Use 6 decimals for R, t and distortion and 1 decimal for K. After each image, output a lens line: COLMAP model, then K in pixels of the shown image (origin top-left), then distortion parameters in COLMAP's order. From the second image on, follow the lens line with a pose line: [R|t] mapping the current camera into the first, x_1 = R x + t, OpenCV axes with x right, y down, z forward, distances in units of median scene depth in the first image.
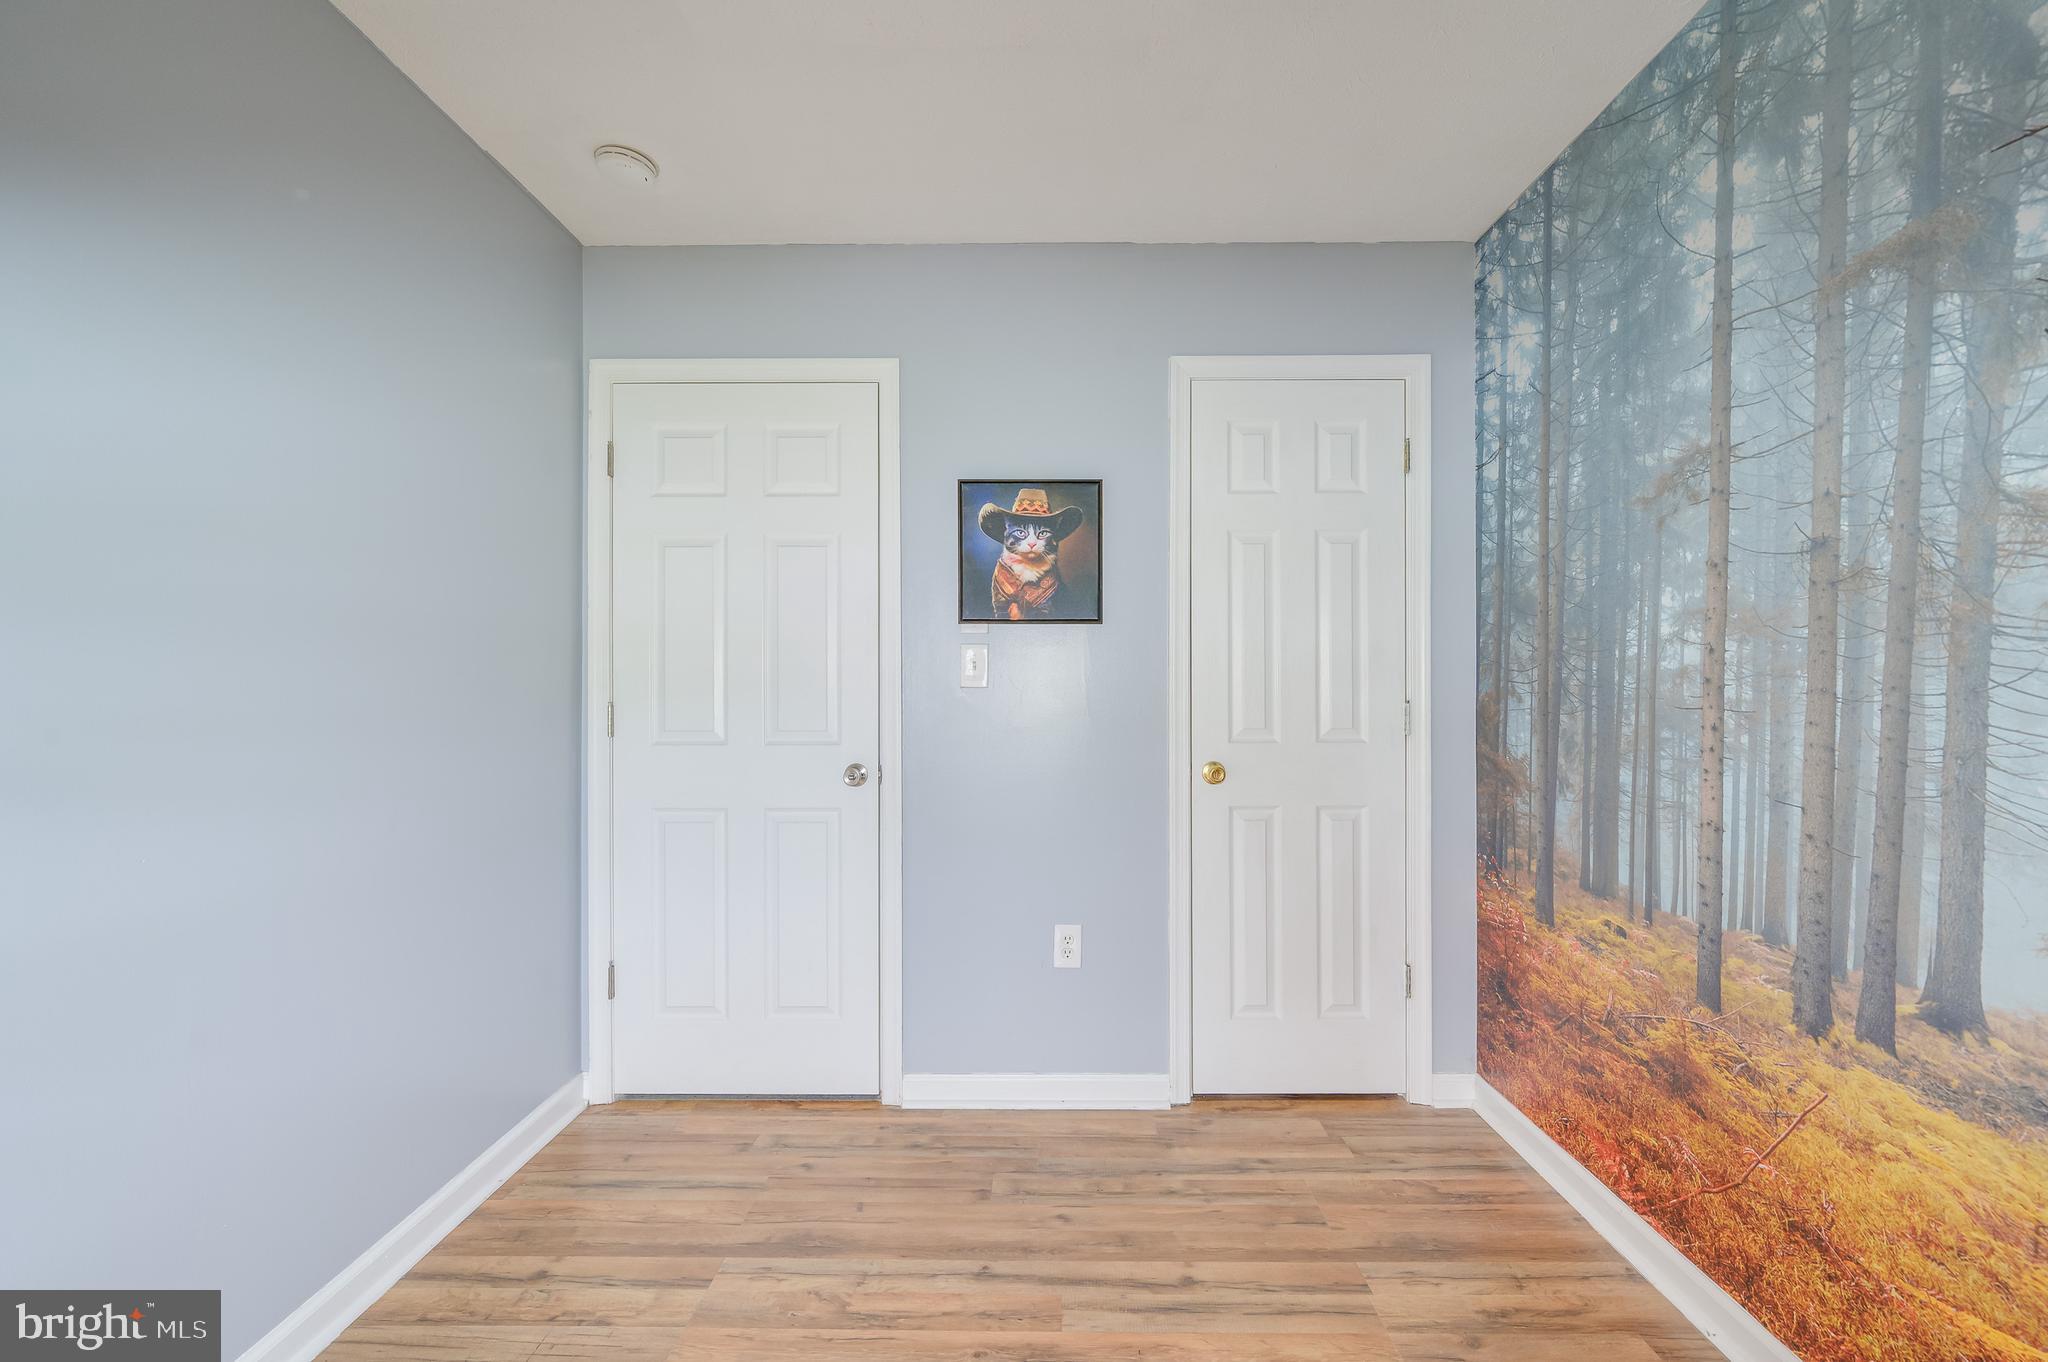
lens RADIAL K [[877.1, 0, 1023.2], [0, 877.1, 687.6], [0, 0, 1]] dist [-0.002769, -0.000221]
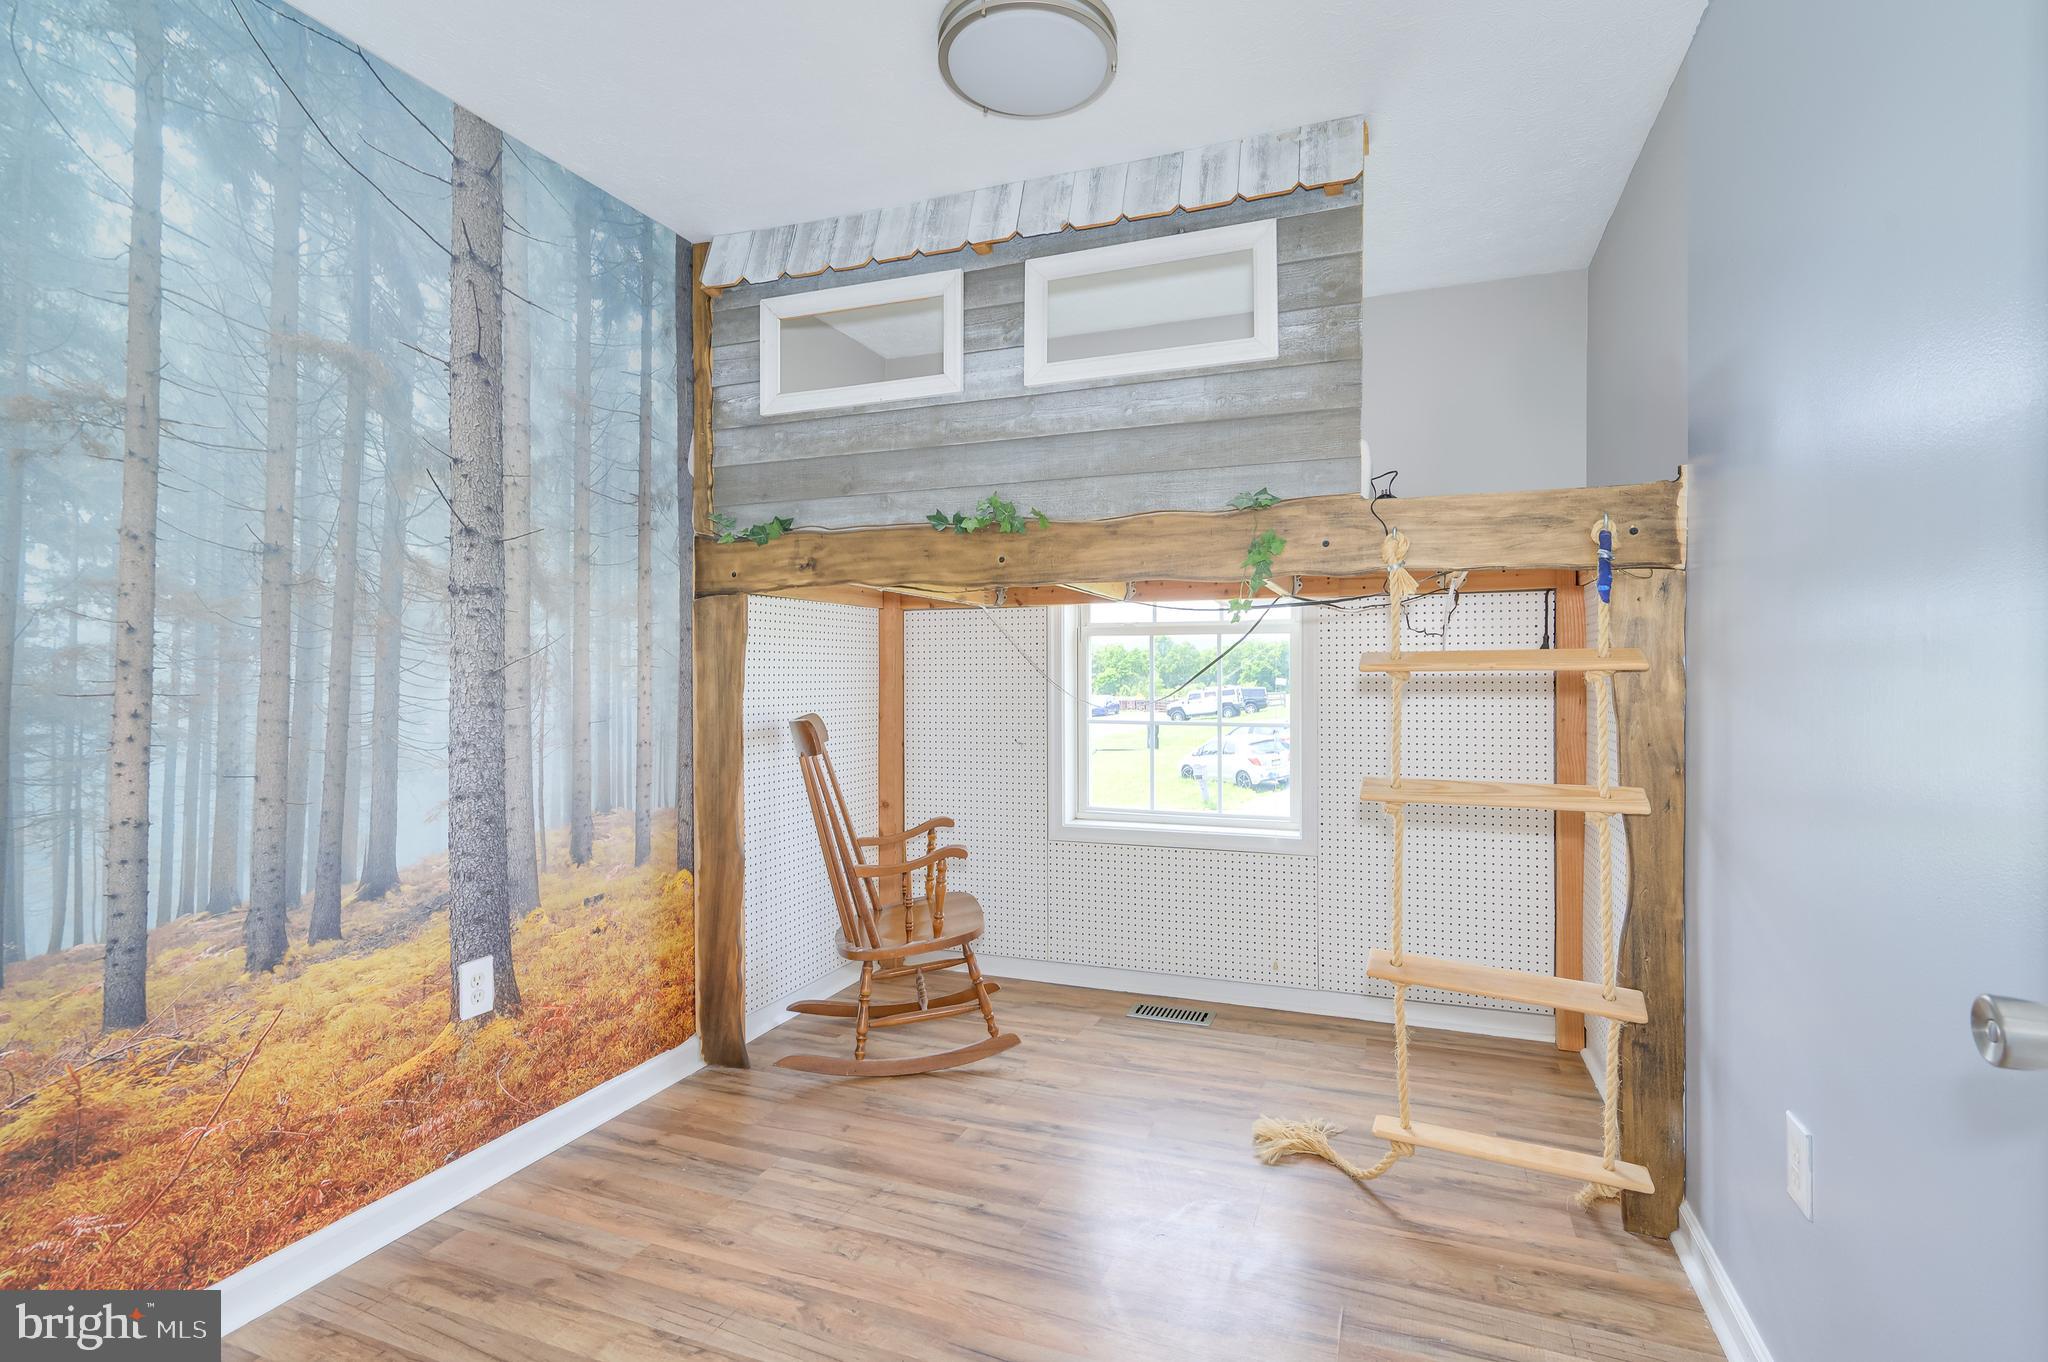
lens RADIAL K [[913.1, 0, 1028.0], [0, 913.1, 677.3], [0, 0, 1]] dist [0.003456, 0.000439]
pose [[-0.939560, 0.000430, 0.342385, -0.460902], [0.001877, 0.999991, 0.003893, 0.005179], [-0.342380, 0.004300, -0.939552, 1.767543]]
